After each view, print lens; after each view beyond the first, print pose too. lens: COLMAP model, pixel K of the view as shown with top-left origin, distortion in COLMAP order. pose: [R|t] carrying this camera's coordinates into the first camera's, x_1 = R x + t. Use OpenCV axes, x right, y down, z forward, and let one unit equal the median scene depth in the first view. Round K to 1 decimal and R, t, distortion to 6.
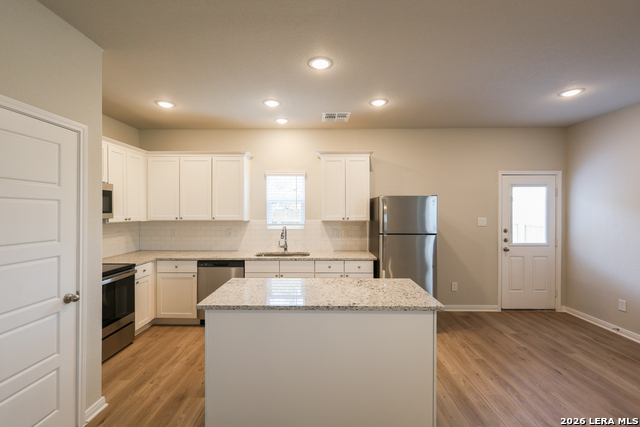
lens RADIAL K [[276.2, 0, 319.6], [0, 276.2, 211.4], [0, 0, 1]] dist [0.004187, -0.001063]
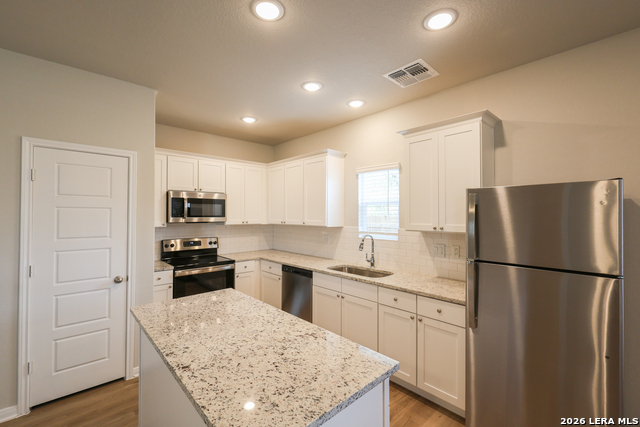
lens RADIAL K [[276.2, 0, 319.4], [0, 276.2, 211.6], [0, 0, 1]] dist [0.004187, -0.001063]
pose [[0.686673, -0.007378, -0.726929, 0.390342], [-0.002503, 0.999919, -0.012513, -0.004027], [0.726962, 0.010411, 0.686598, 0.391898]]
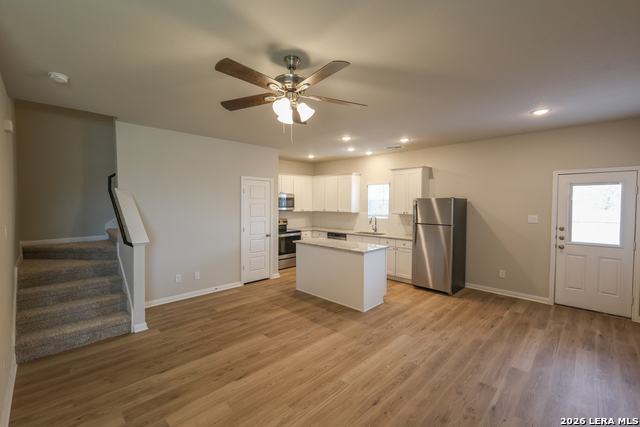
lens RADIAL K [[276.2, 0, 320.8], [0, 276.2, 212.0], [0, 0, 1]] dist [0.004187, -0.001063]
pose [[0.720209, 0.024485, -0.693325, 0.850547], [-0.004023, 0.999508, 0.031118, -0.023762], [0.693746, -0.019622, 0.719953, -0.416380]]
